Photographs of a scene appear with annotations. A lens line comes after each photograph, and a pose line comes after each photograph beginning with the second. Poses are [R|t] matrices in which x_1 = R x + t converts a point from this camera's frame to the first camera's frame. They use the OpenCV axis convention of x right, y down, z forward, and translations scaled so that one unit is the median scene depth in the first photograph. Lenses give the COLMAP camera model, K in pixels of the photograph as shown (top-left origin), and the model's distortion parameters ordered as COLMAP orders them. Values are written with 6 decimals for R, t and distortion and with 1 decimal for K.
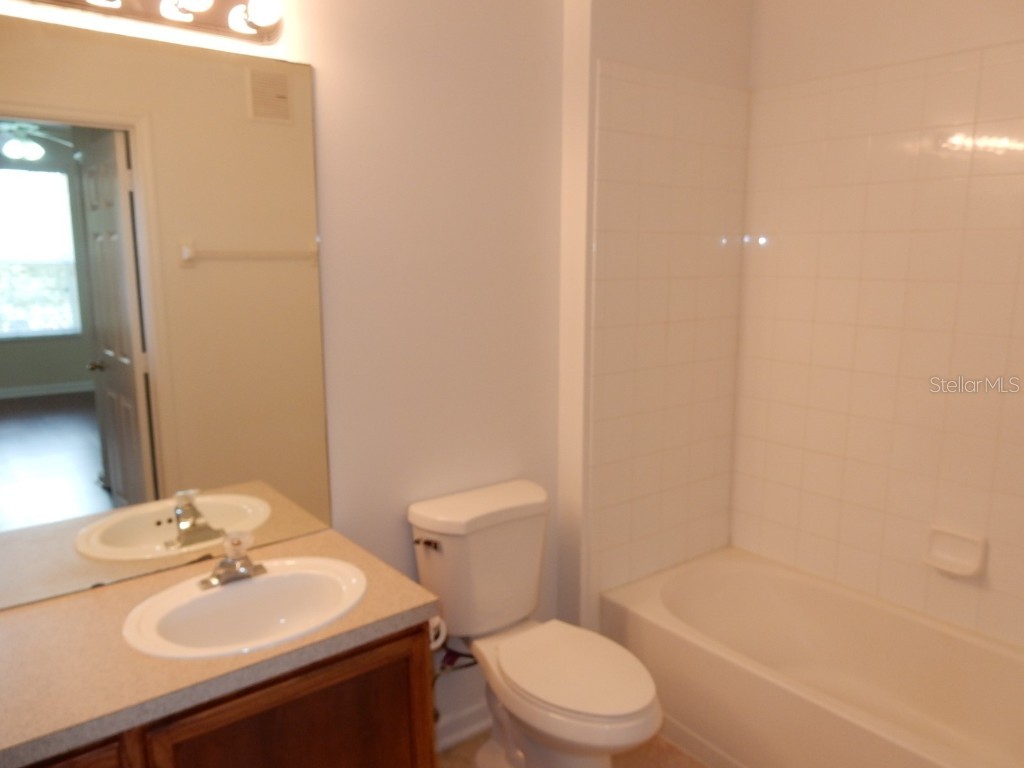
lens RADIAL K [[748.3, 0, 512.0], [0, 748.3, 384.0], [0, 0, 1]] dist [0.002127, 0.000124]
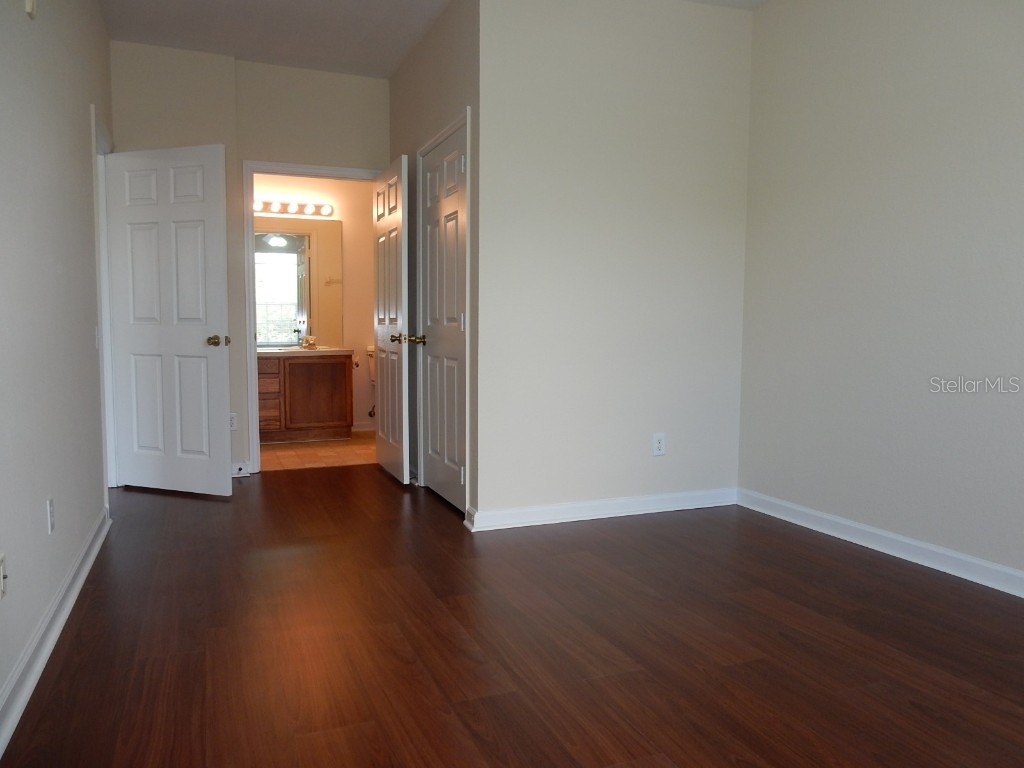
lens RADIAL K [[748.3, 0, 512.0], [0, 748.3, 384.0], [0, 0, 1]] dist [0.002127, 0.000124]
pose [[0.963925, 0.025217, -0.264978, 0.900761], [-0.050824, 0.994623, -0.090233, 0.394369], [0.261277, 0.100445, 0.960023, -1.320678]]
